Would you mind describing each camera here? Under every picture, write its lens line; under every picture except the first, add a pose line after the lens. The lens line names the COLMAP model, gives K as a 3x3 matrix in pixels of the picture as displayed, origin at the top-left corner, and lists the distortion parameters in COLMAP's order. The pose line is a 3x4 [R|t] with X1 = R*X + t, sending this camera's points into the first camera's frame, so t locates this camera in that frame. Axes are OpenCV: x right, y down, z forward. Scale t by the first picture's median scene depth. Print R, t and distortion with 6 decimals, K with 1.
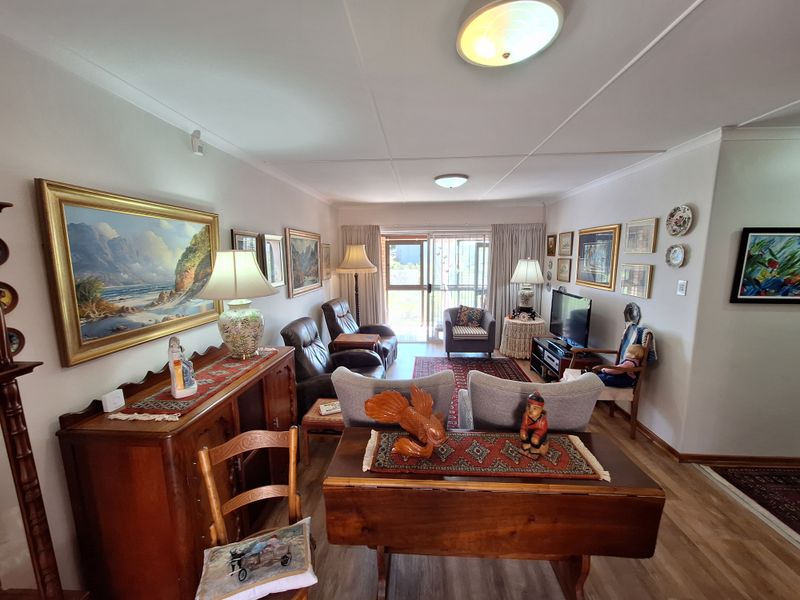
lens RADIAL K [[316.2, 0, 401.4], [0, 316.2, 301.5], [0, 0, 1]] dist [0.000705, 0.000515]
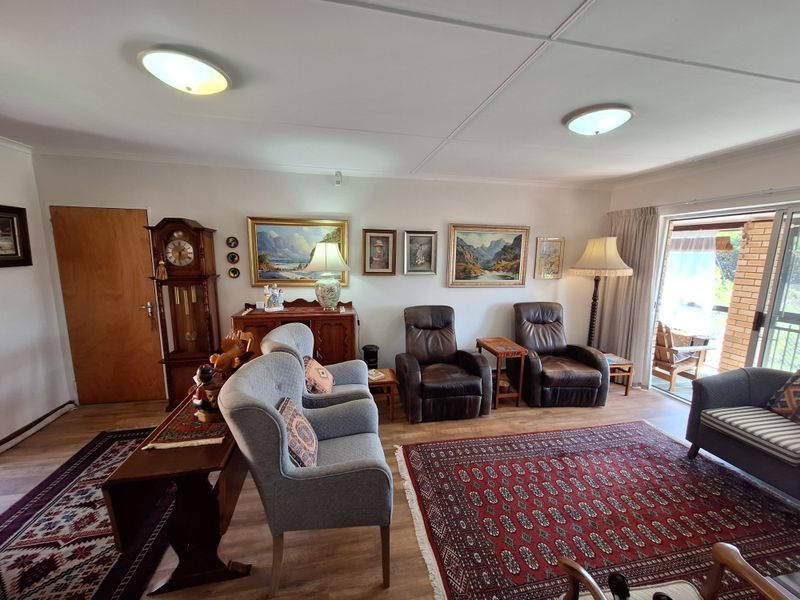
lens RADIAL K [[316.2, 0, 401.4], [0, 316.2, 301.5], [0, 0, 1]] dist [0.000705, 0.000515]
pose [[0.265485, 0.160967, -0.950583, 0.554701], [-0.158906, 0.979785, 0.121531, -0.058621], [0.950929, 0.118789, 0.285697, 0.444019]]
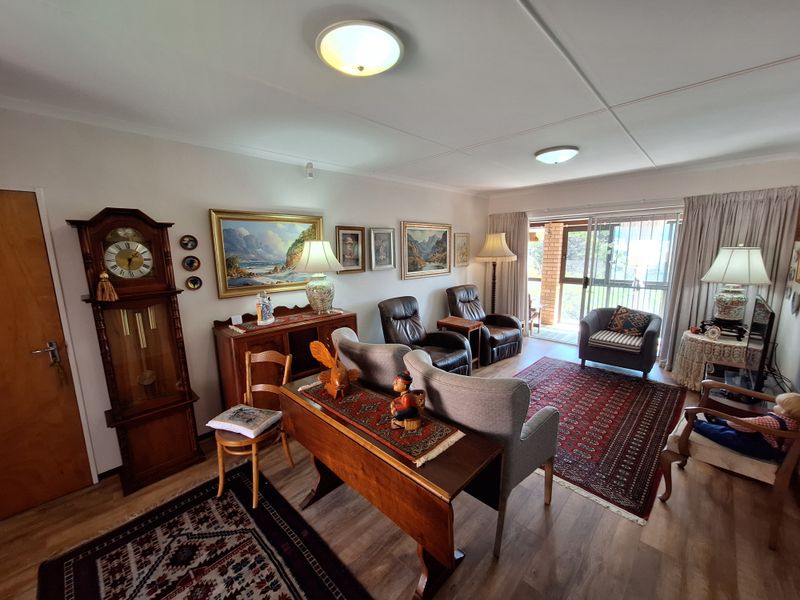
lens RADIAL K [[316.2, 0, 401.4], [0, 316.2, 301.5], [0, 0, 1]] dist [0.000705, 0.000515]
pose [[0.755096, 0.106718, -0.646870, 0.365079], [-0.086411, 0.994255, 0.063161, -0.002593], [0.649894, 0.008204, 0.759980, 0.060596]]
